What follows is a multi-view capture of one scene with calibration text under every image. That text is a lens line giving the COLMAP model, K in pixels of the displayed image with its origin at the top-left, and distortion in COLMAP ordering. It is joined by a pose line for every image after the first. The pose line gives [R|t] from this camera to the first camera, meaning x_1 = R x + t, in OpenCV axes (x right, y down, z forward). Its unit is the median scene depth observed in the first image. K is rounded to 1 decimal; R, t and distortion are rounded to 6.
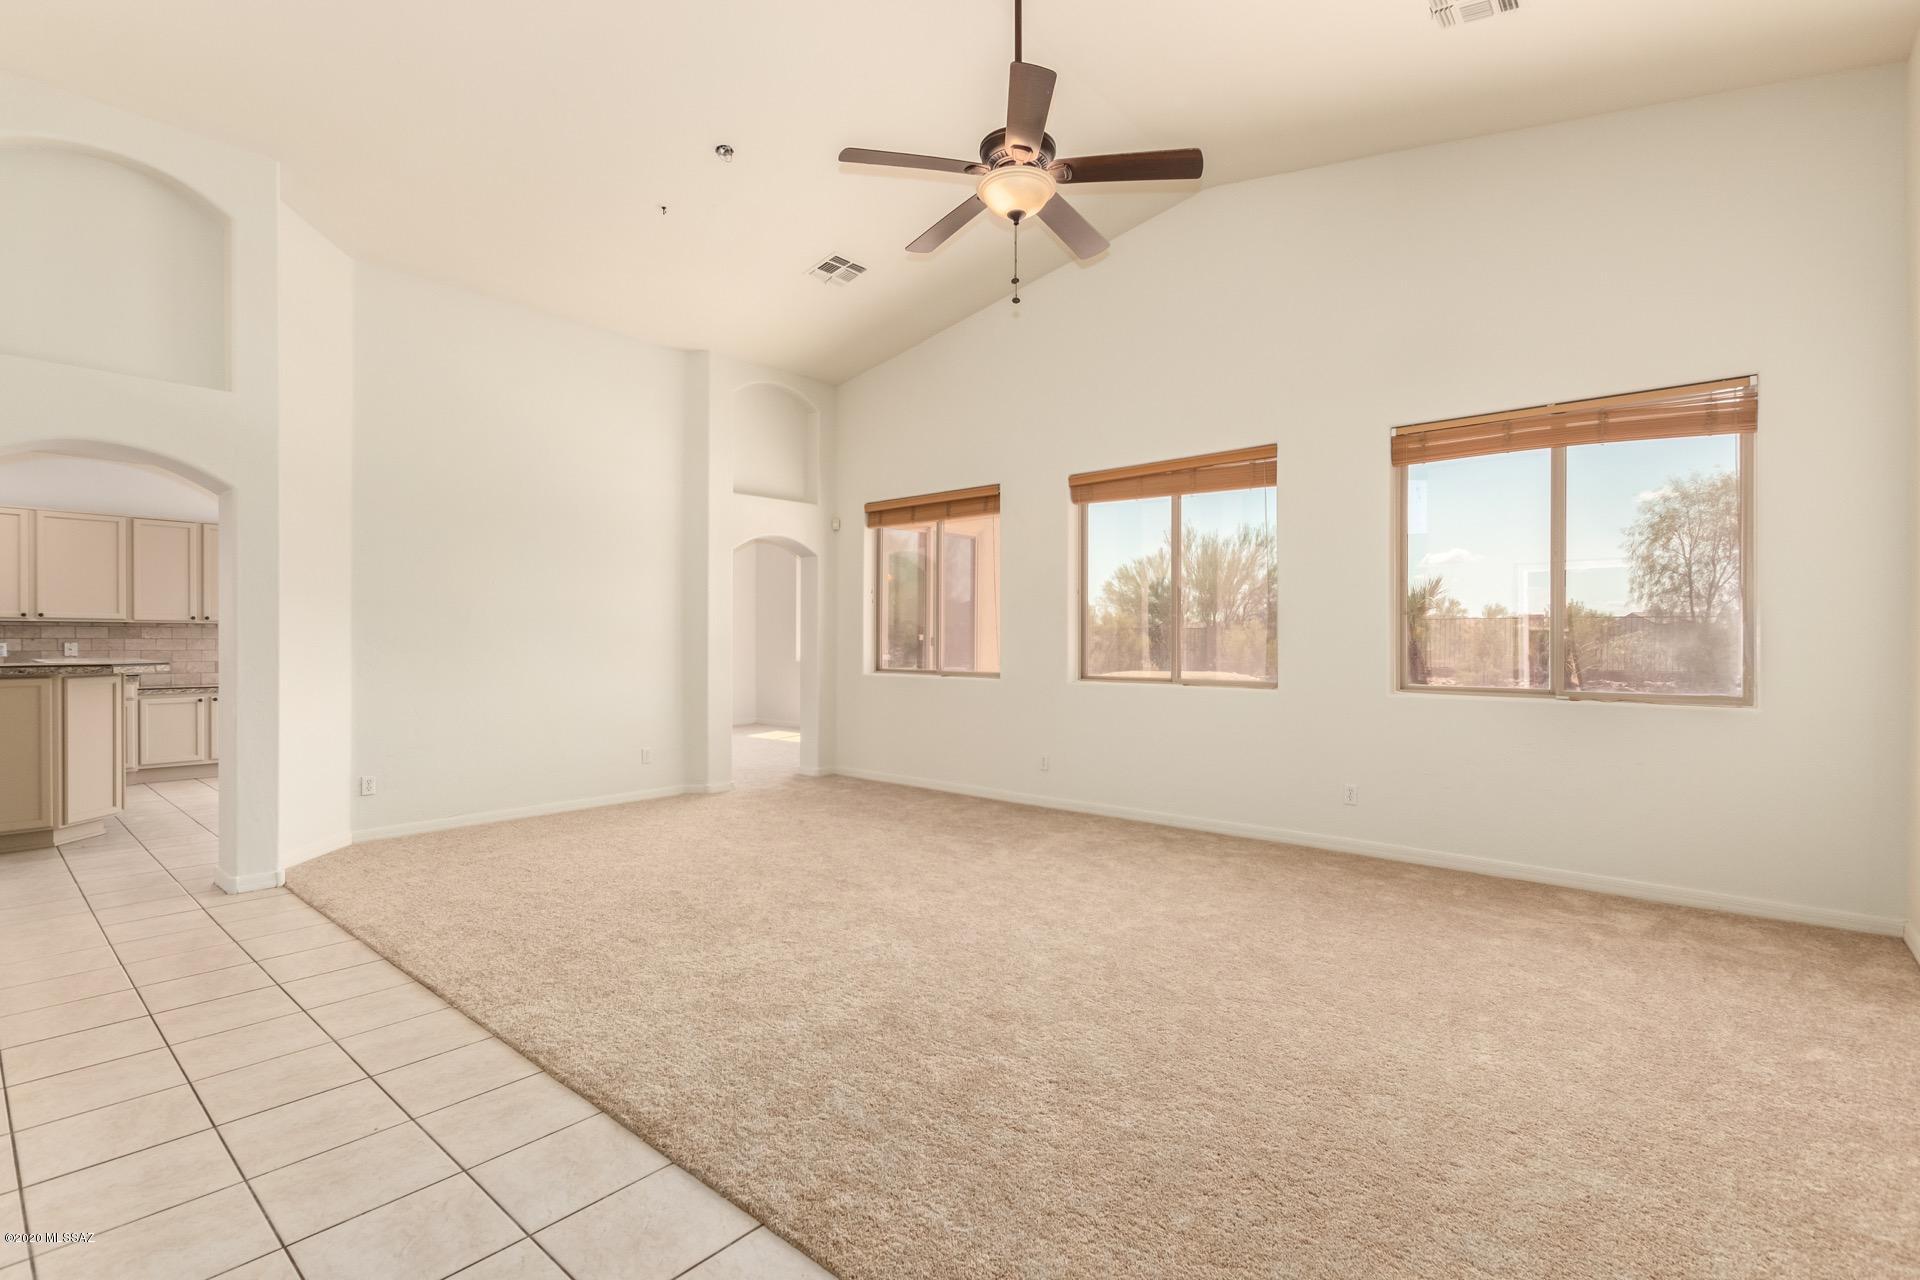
lens RADIAL K [[875.3, 0, 934.3], [0, 875.3, 644.8], [0, 0, 1]] dist [-0.000076, -0.000029]
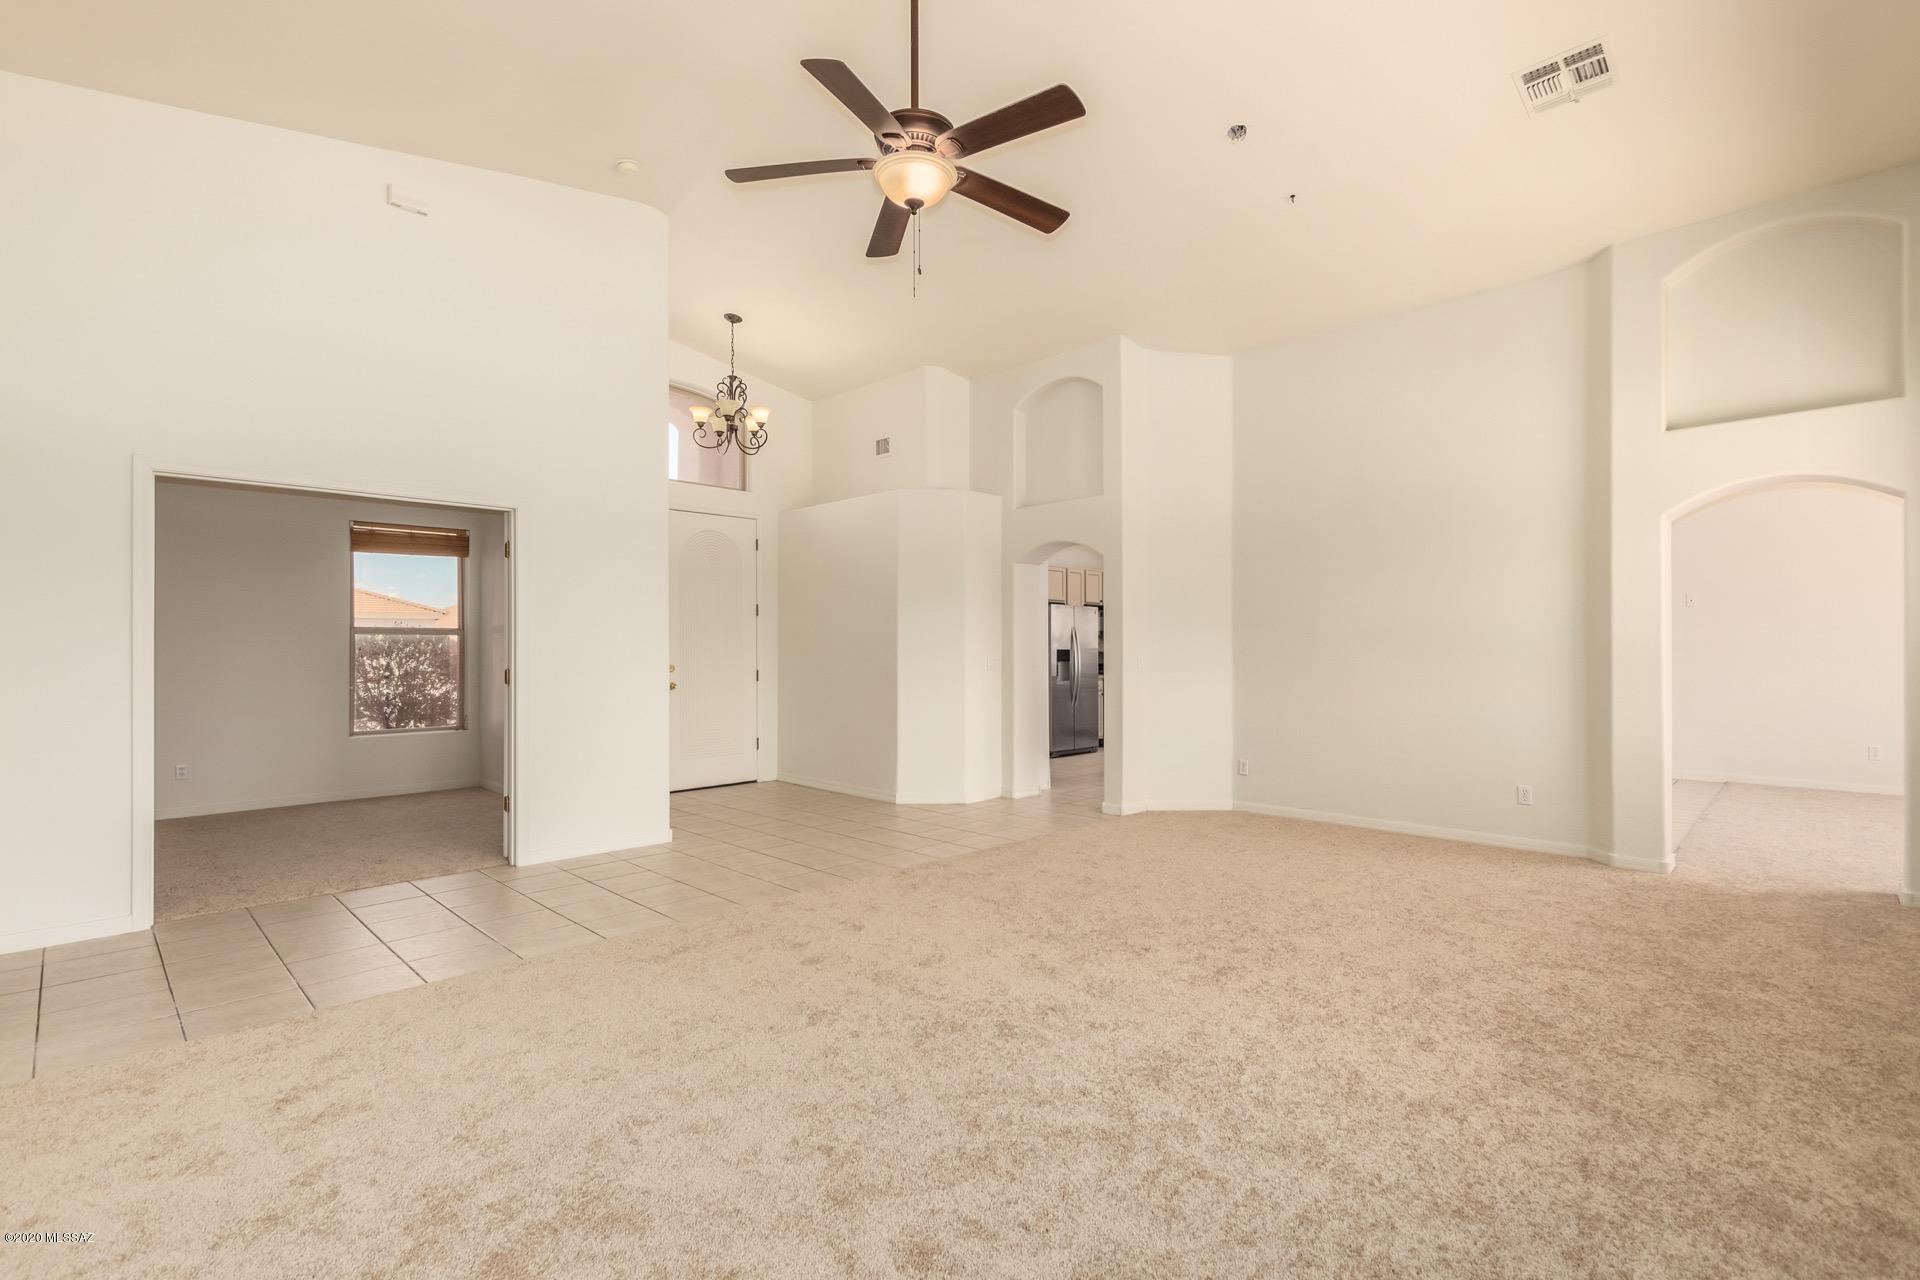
lens RADIAL K [[875.3, 0, 934.3], [0, 875.3, 644.8], [0, 0, 1]] dist [-0.000076, -0.000029]
pose [[-0.066898, -0.003614, -0.997753, 0.633600], [0.000254, 0.999993, -0.003639, -0.010083], [0.997760, -0.000497, -0.066897, 0.652078]]
